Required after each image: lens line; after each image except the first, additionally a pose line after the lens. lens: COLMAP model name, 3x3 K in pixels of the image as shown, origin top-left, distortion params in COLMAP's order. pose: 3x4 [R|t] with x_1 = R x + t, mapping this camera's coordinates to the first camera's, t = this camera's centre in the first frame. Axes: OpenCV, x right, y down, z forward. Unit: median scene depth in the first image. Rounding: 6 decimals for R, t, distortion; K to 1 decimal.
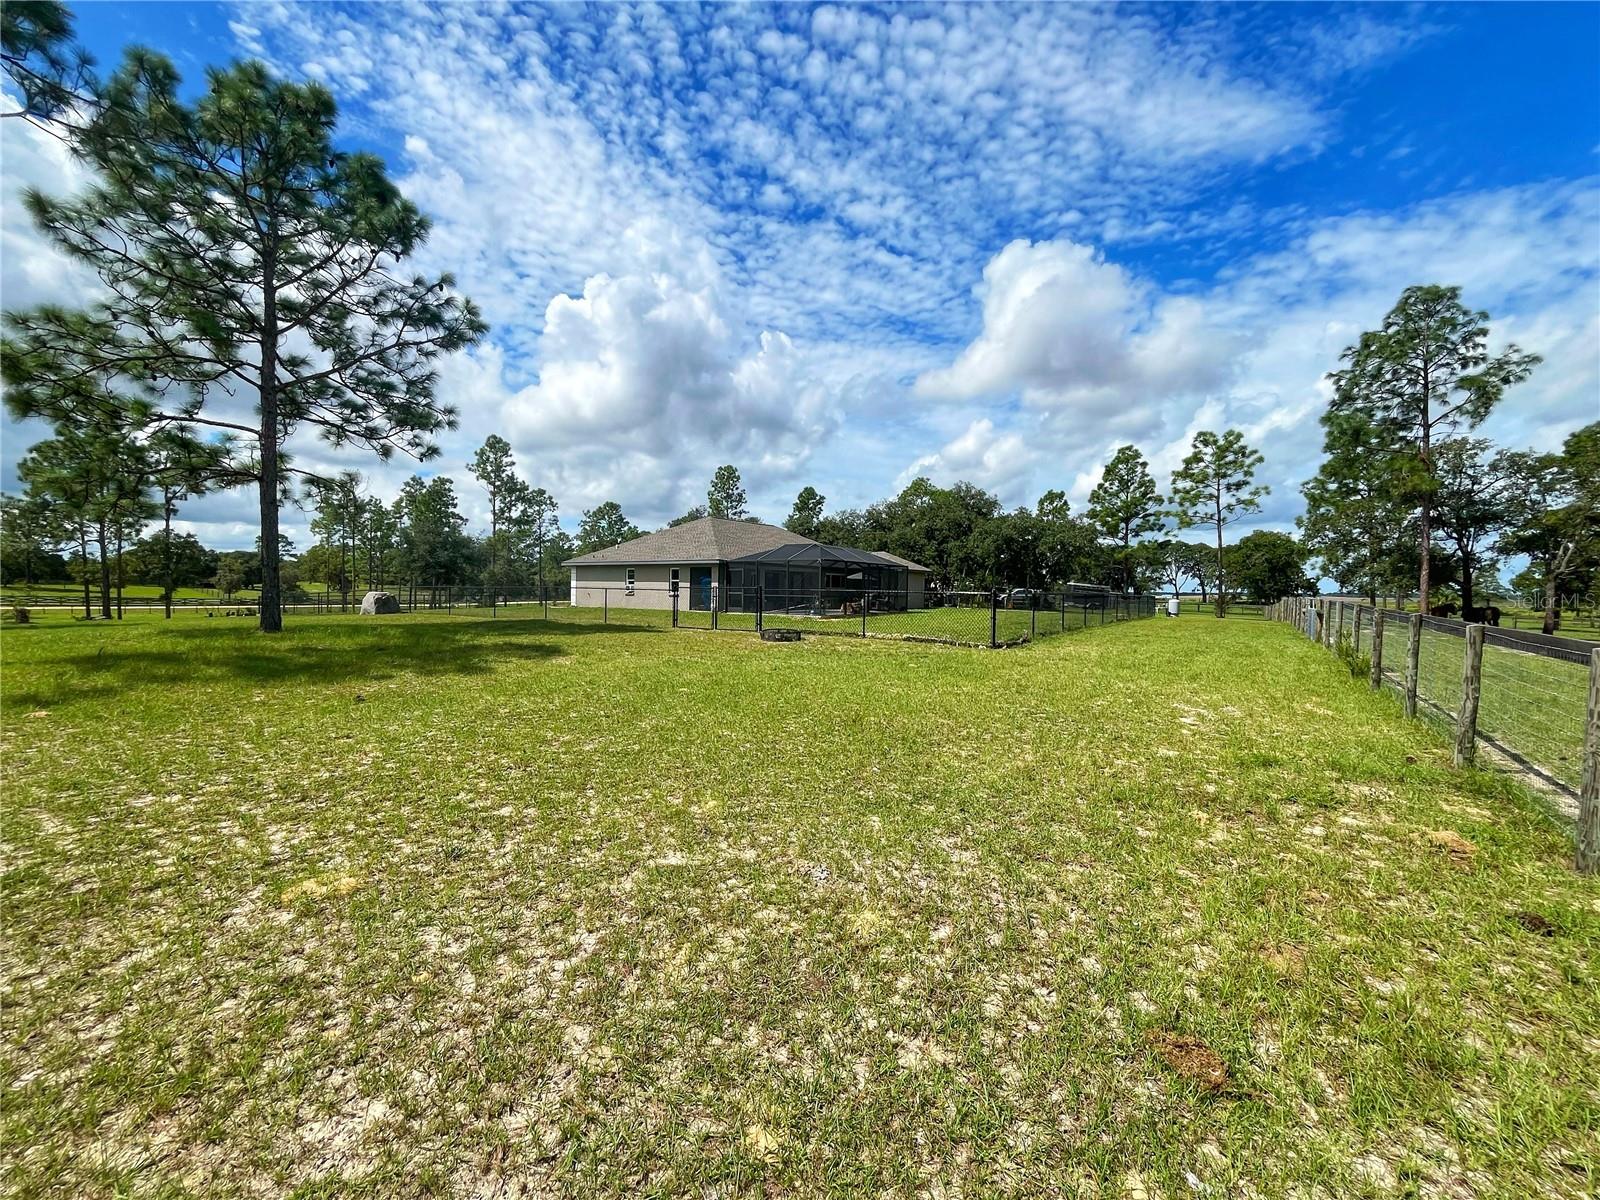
lens RADIAL K [[638.8, 0, 803.1], [0, 638.8, 607.3], [0, 0, 1]] dist [-0.005793, 0.000388]
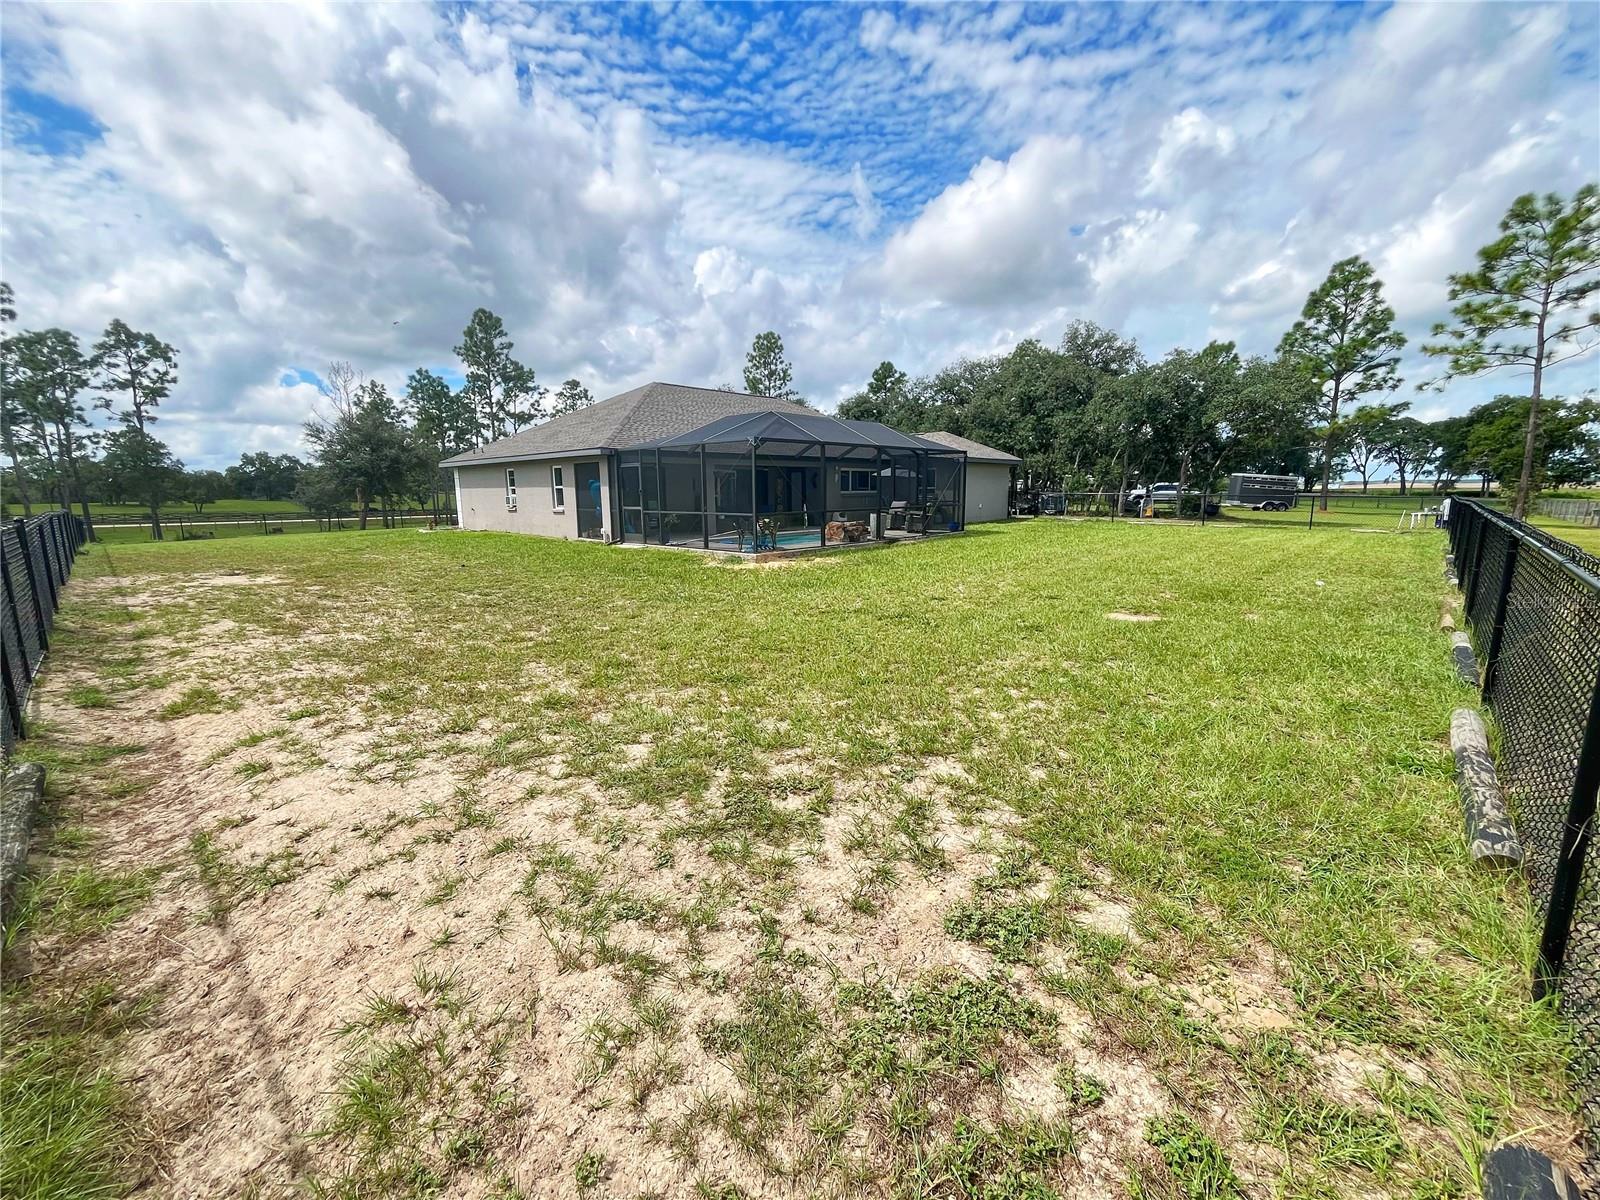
lens RADIAL K [[638.8, 0, 811.3], [0, 638.8, 594.0], [0, 0, 1]] dist [-0.005793, 0.000388]
pose [[0.987585, 0.003085, -0.157057, 0.067399], [0.018208, 0.990820, 0.133955, -0.009351], [0.156029, -0.135152, 0.978463, 0.232616]]
